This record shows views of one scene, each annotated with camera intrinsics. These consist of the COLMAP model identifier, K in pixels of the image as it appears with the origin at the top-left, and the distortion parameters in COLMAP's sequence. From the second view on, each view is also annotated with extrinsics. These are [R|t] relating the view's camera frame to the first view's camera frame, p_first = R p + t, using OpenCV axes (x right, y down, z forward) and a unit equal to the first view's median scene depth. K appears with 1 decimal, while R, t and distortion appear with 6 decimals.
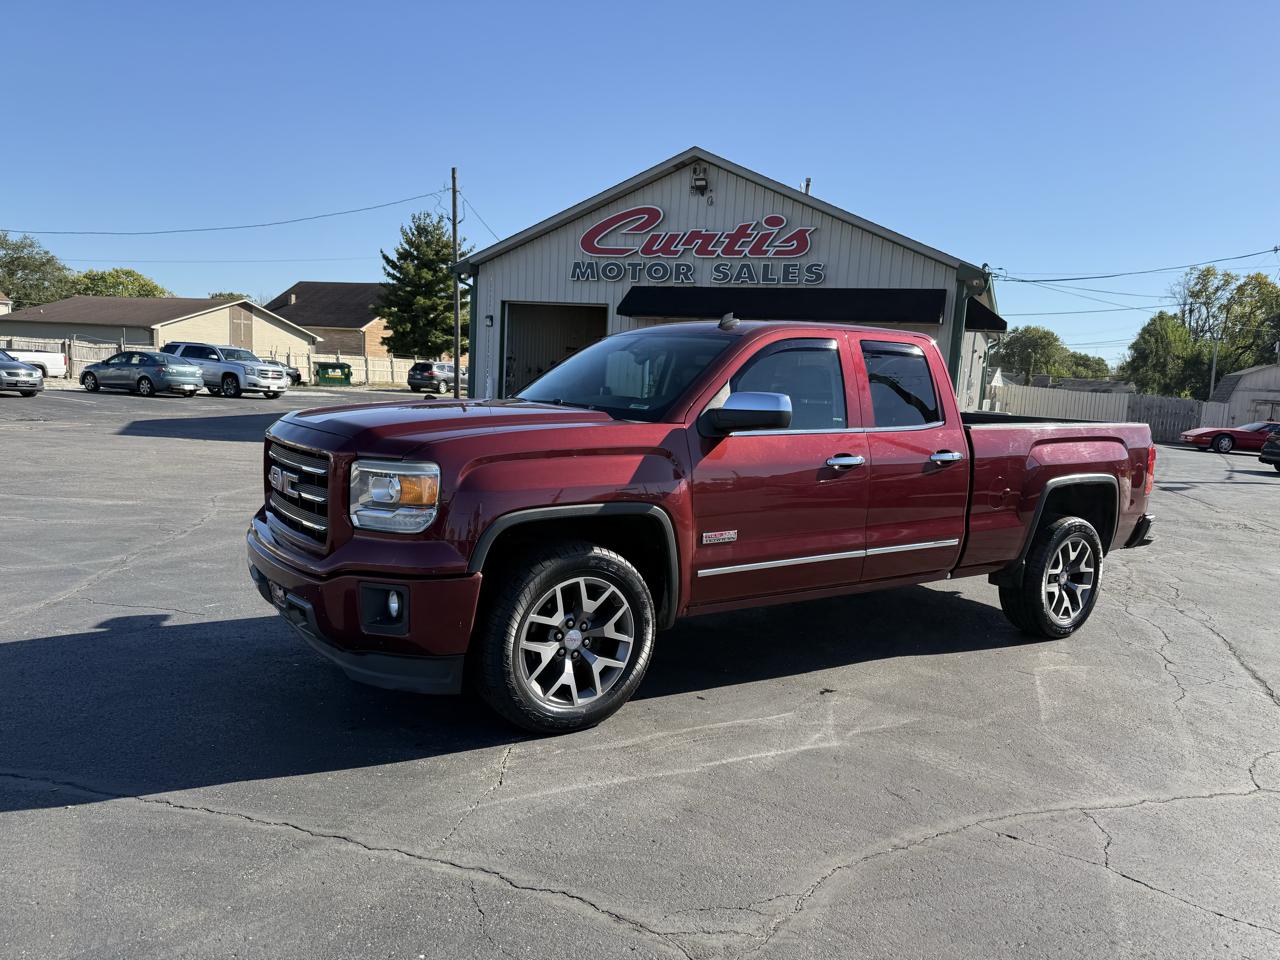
lens RADIAL K [[893.9, 0, 650.3], [0, 893.9, 486.3], [0, 0, 1]] dist [0.071027, -0.093264]
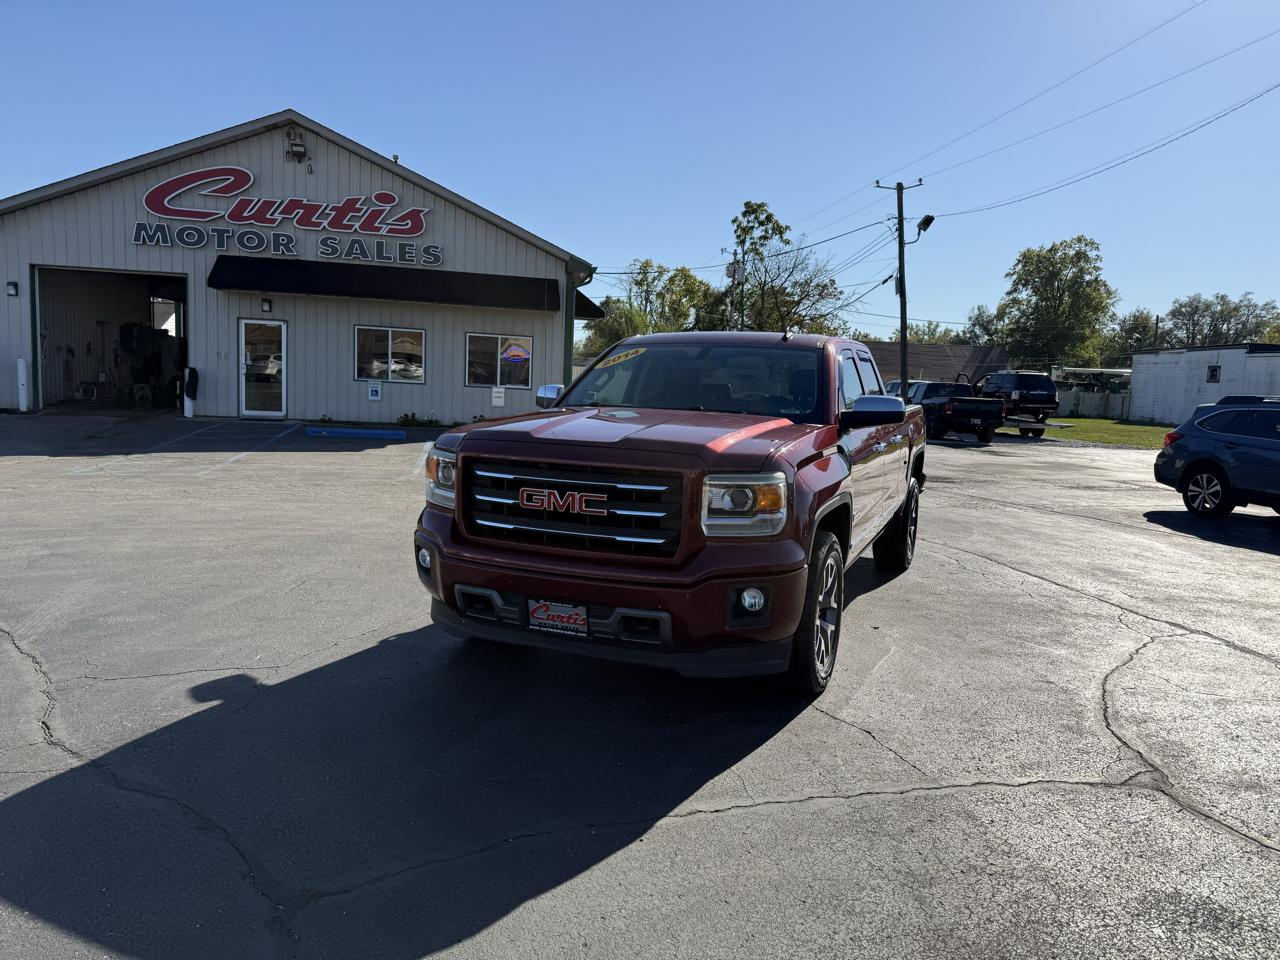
lens RADIAL K [[893.9, 0, 646.6], [0, 893.9, 484.1], [0, 0, 1]] dist [0.071027, -0.093264]
pose [[0.846773, -0.079217, 0.526023, -0.161123], [0.065452, 0.996851, 0.044760, -0.011909], [-0.527912, -0.003472, 0.849292, 0.020595]]
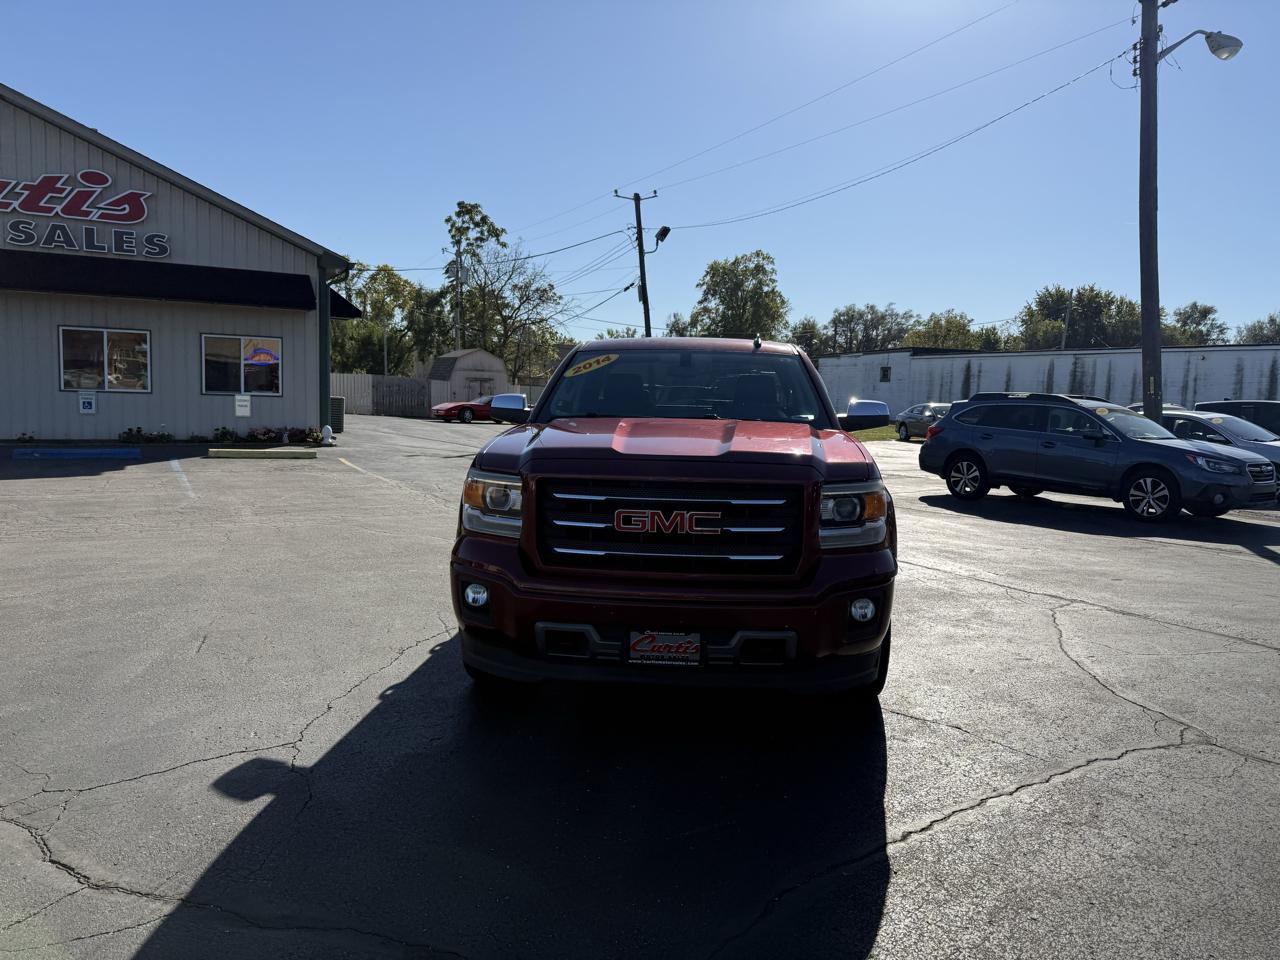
lens RADIAL K [[893.9, 0, 648.1], [0, 893.9, 484.4], [0, 0, 1]] dist [0.071027, -0.093264]
pose [[0.631972, -0.114251, 0.766523, -0.212575], [0.096815, 0.992964, 0.068181, -0.020583], [-0.768920, 0.031123, 0.638587, 0.081442]]
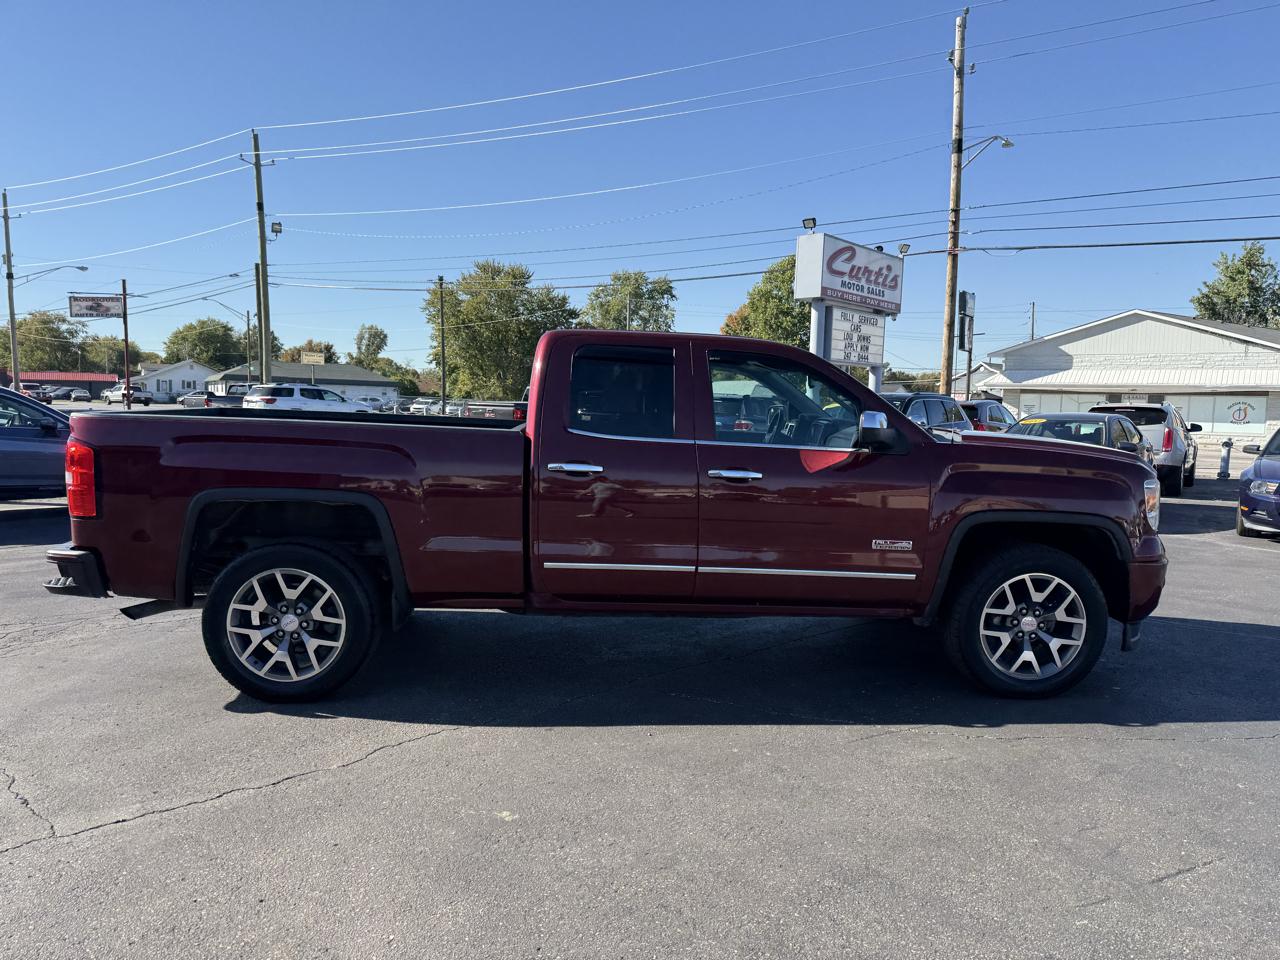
lens RADIAL K [[893.9, 0, 647.7], [0, 893.9, 486.4], [0, 0, 1]] dist [0.071027, -0.093264]
pose [[-0.852709, -0.120478, 0.508303, -0.097490], [-0.006435, 0.975390, 0.220392, -0.061729], [-0.522346, 0.184660, -0.832500, 0.485557]]
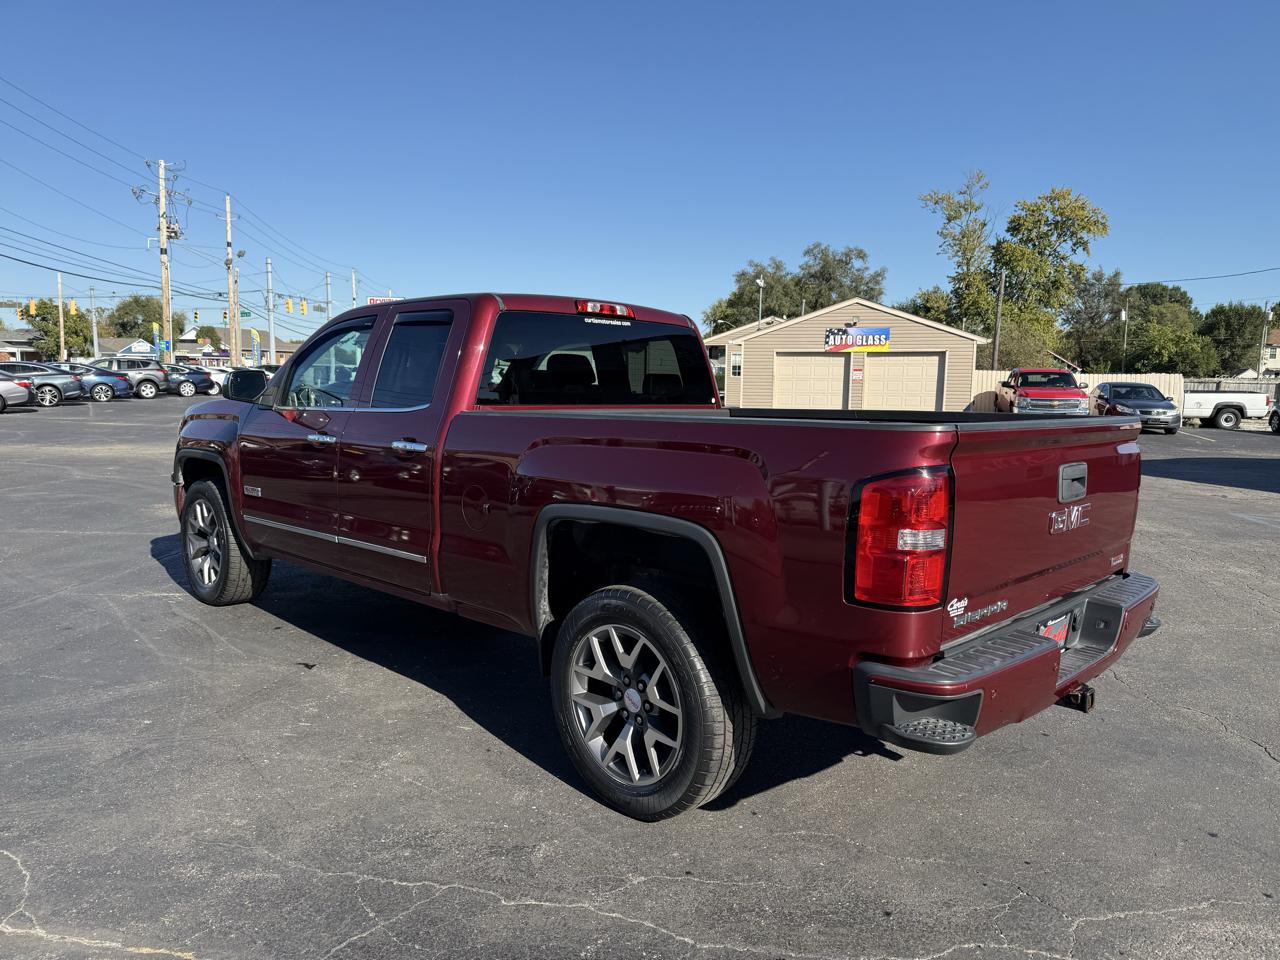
lens RADIAL K [[898.7, 0, 648.8], [0, 898.7, 489.0], [0, 0, 1]] dist [0.055071, -0.076073]
pose [[0.195949, 0.071075, -0.978035, 0.277252], [-0.123410, 0.991228, 0.047308, -0.014317], [0.972818, 0.111429, 0.203001, 0.252559]]
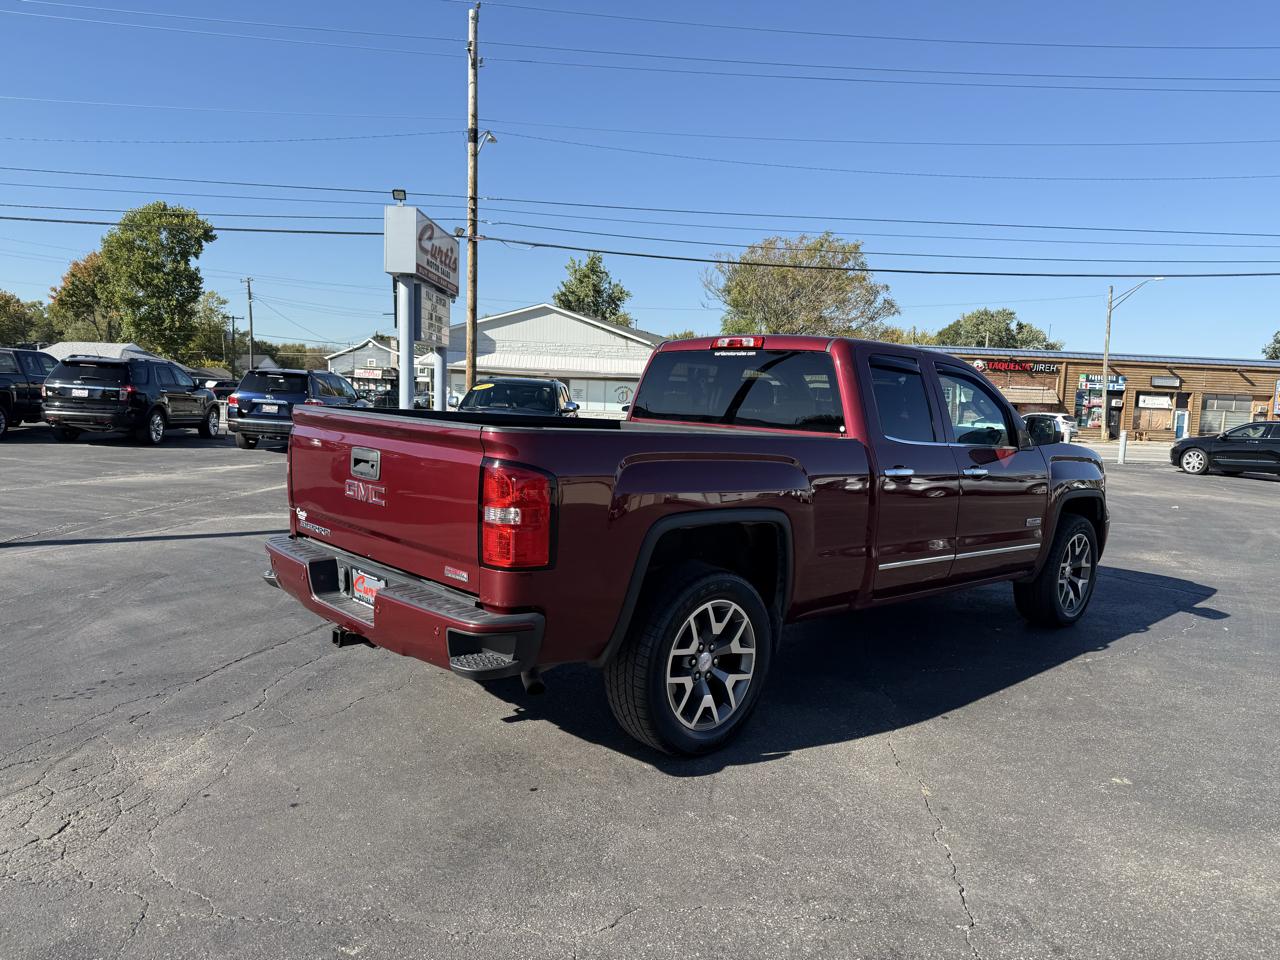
lens RADIAL K [[893.9, 0, 648.5], [0, 893.9, 490.0], [0, 0, 1]] dist [0.071027, -0.093264]
pose [[-0.985152, -0.080433, -0.151676, 0.120470], [-0.111684, 0.971224, 0.210360, -0.055261], [0.130392, 0.224177, -0.965786, 0.527779]]
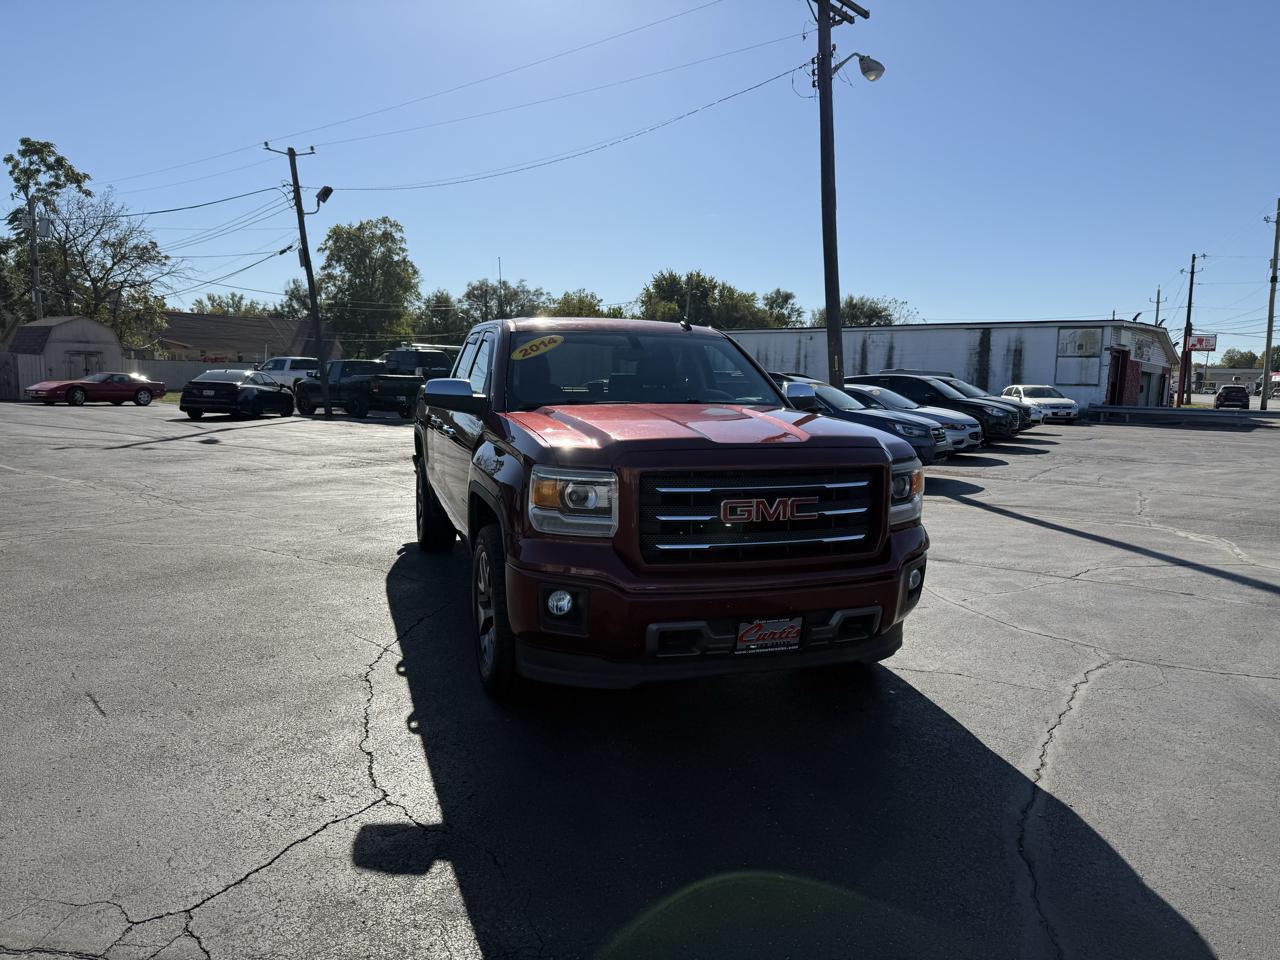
lens RADIAL K [[893.9, 0, 650.0], [0, 893.9, 485.6], [0, 0, 1]] dist [0.071027, -0.093264]
pose [[0.274167, -0.163226, 0.947729, -0.248303], [0.106017, 0.984614, 0.138909, -0.032420], [-0.955820, 0.062391, 0.287254, 0.162302]]
